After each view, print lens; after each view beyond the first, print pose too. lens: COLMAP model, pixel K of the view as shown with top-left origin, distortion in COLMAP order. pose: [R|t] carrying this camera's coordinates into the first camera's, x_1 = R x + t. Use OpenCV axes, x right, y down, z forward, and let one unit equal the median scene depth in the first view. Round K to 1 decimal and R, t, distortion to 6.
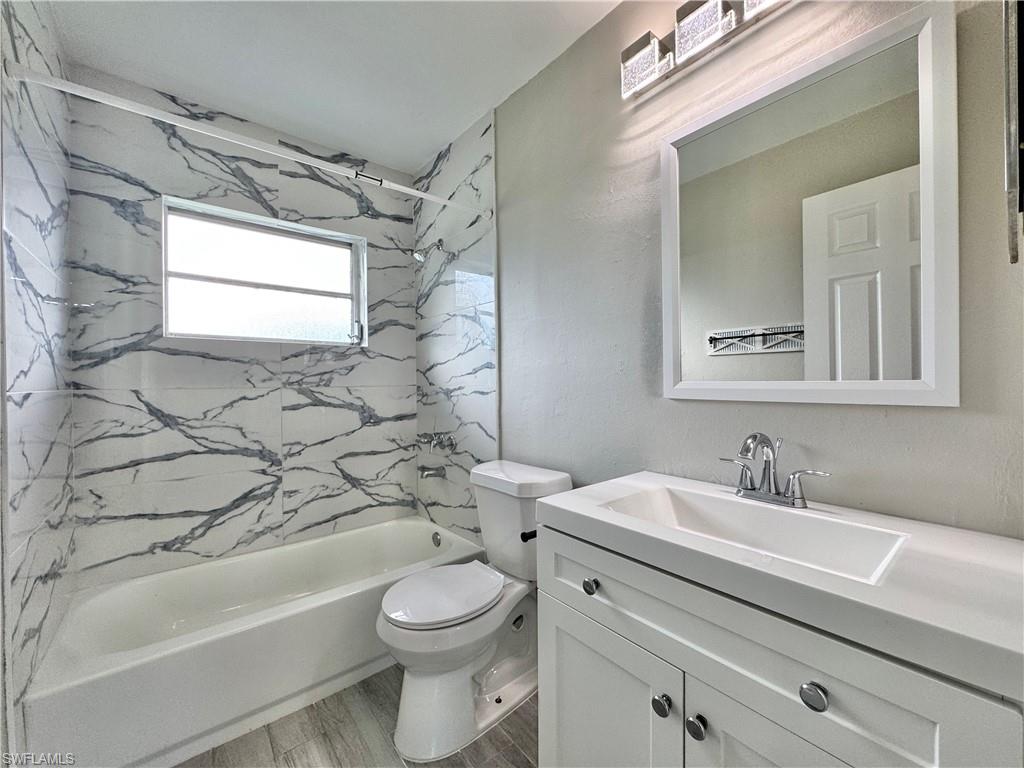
lens RADIAL K [[408.7, 0, 509.8], [0, 408.7, 383.7], [0, 0, 1]] dist [-0.005765, 0.001240]
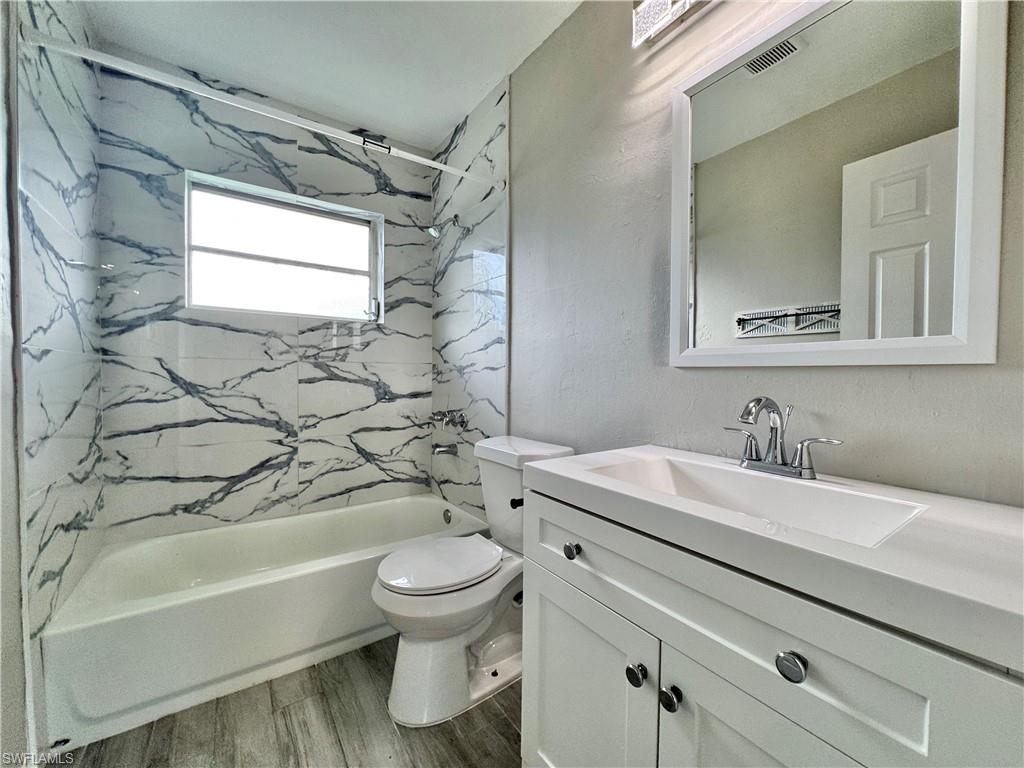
lens RADIAL K [[408.7, 0, 513.1], [0, 408.7, 384.5], [0, 0, 1]] dist [-0.005765, 0.001240]
pose [[0.997107, 0.020167, -0.073286, 0.072176], [-0.018882, 0.999656, 0.018183, 0.054659], [0.073627, -0.016746, 0.997145, 0.027737]]
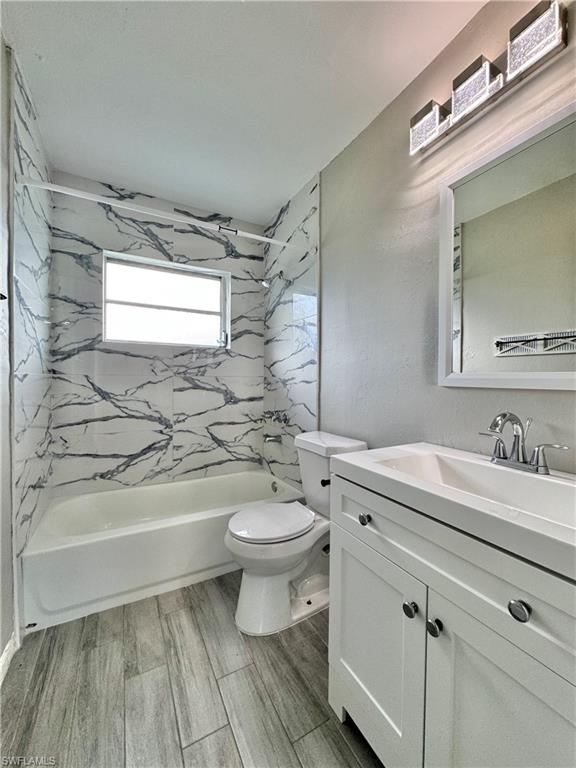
lens RADIAL K [[306.5, 0, 288.4], [0, 306.5, 382.7], [0, 0, 1]] dist [-0.005765, 0.001240]
pose [[0.983653, 0.020450, -0.178910, 0.070602], [-0.018910, 0.999768, 0.010308, 0.019956], [0.179079, -0.006756, 0.983811, -0.027811]]
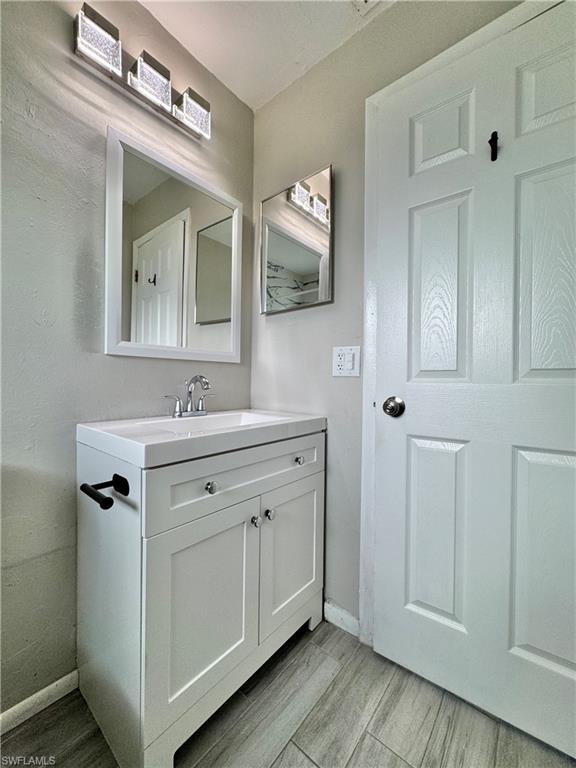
lens RADIAL K [[306.5, 0, 296.2], [0, 306.5, 378.6], [0, 0, 1]] dist [-0.005765, 0.001240]
pose [[-0.201244, 0.005245, 0.979527, -0.466591], [-0.008880, 0.999935, -0.007178, 0.087575], [-0.979501, -0.010143, -0.201184, 0.536534]]
